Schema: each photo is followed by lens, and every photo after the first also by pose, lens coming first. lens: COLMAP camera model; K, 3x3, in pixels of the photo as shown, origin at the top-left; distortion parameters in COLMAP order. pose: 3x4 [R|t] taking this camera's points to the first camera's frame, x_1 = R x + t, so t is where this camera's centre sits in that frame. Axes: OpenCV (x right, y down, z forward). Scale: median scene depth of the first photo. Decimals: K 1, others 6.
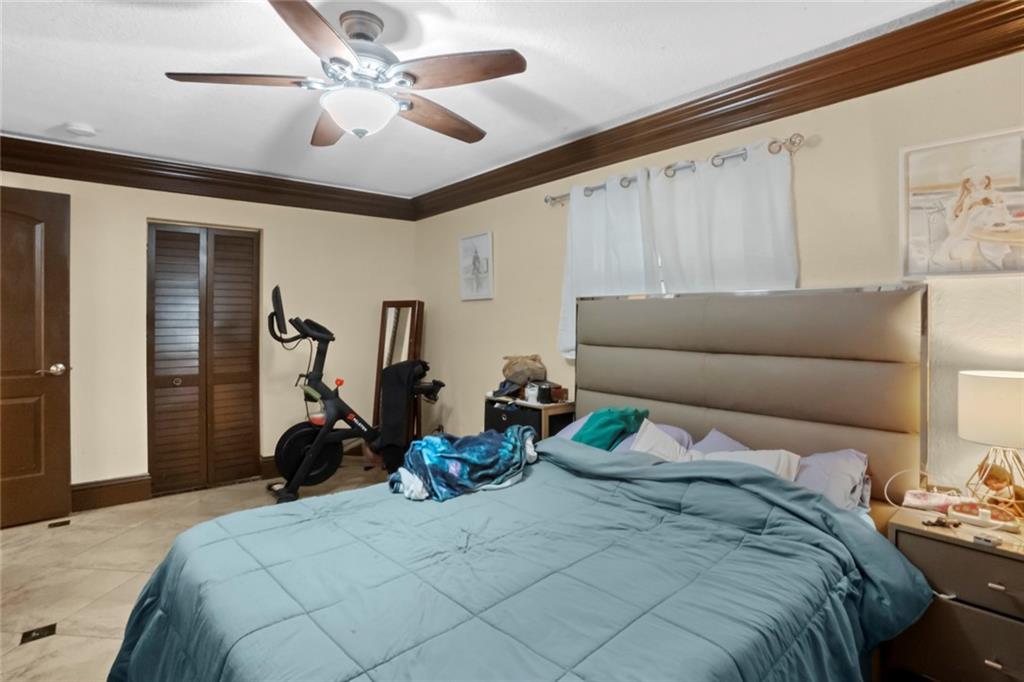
lens RADIAL K [[532.7, 0, 511.6], [0, 532.7, 321.8], [0, 0, 1]] dist [-0.072518, 0.039091]
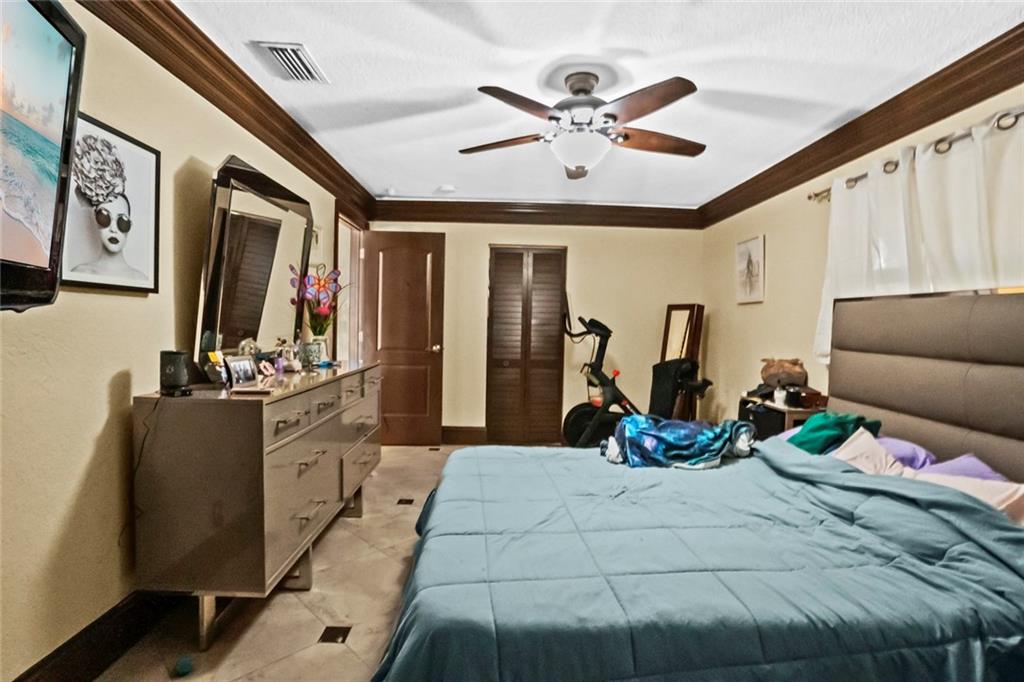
lens RADIAL K [[507.7, 0, 512.0], [0, 507.7, 341.0], [0, 0, 1]] dist [-0.061440, 0.044278]
pose [[0.787012, 0.041358, -0.615549, 0.273342], [-0.026416, 0.999094, 0.033355, 0.017960], [0.616371, -0.009990, 0.787392, -0.052208]]
